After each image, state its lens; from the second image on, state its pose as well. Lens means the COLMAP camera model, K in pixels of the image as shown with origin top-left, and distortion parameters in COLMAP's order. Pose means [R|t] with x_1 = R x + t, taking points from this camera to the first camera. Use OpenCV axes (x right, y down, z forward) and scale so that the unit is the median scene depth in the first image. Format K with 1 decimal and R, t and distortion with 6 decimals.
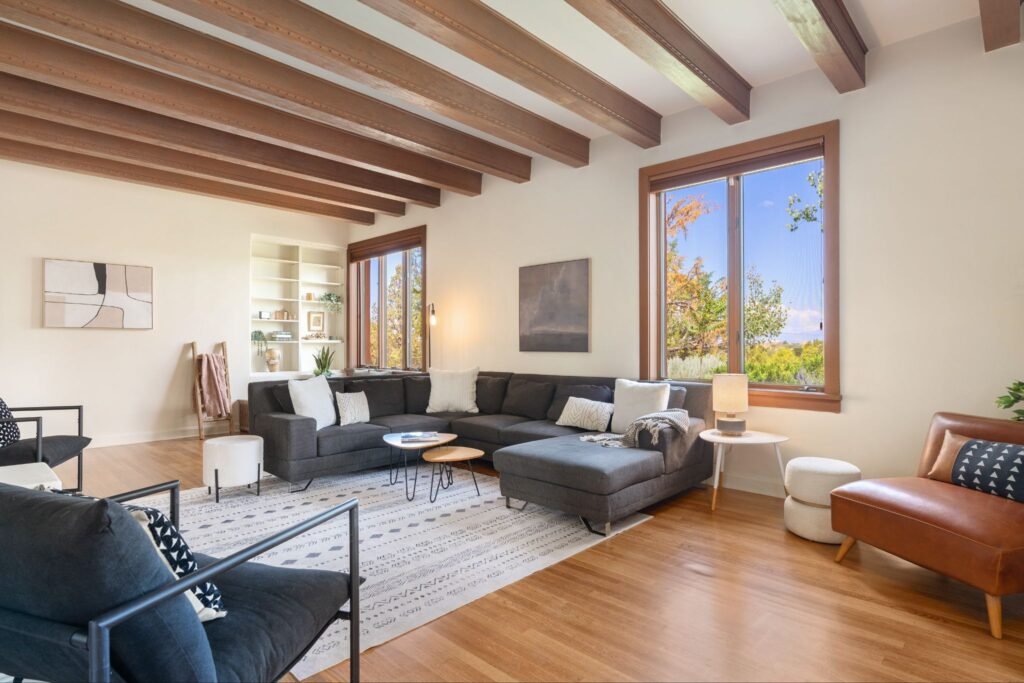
lens RADIAL K [[539.8, 0, 512.7], [0, 539.8, 342.8], [0, 0, 1]] dist [-0.004036, -0.000348]
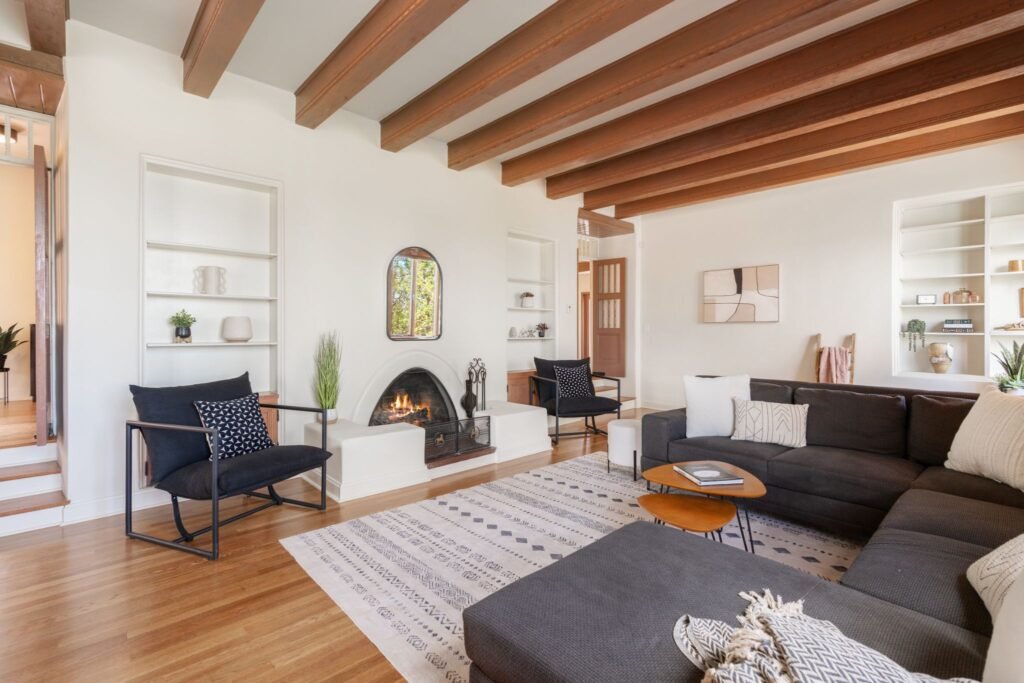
lens RADIAL K [[466.4, 0, 512.9], [0, 466.4, 334.2], [0, 0, 1]] dist [0.002414, 0.000028]
pose [[-0.059552, 0.006988, -0.998201, 0.306289], [-0.001151, 0.999974, 0.007069, -0.006978], [0.998225, 0.001570, -0.059543, 0.553894]]
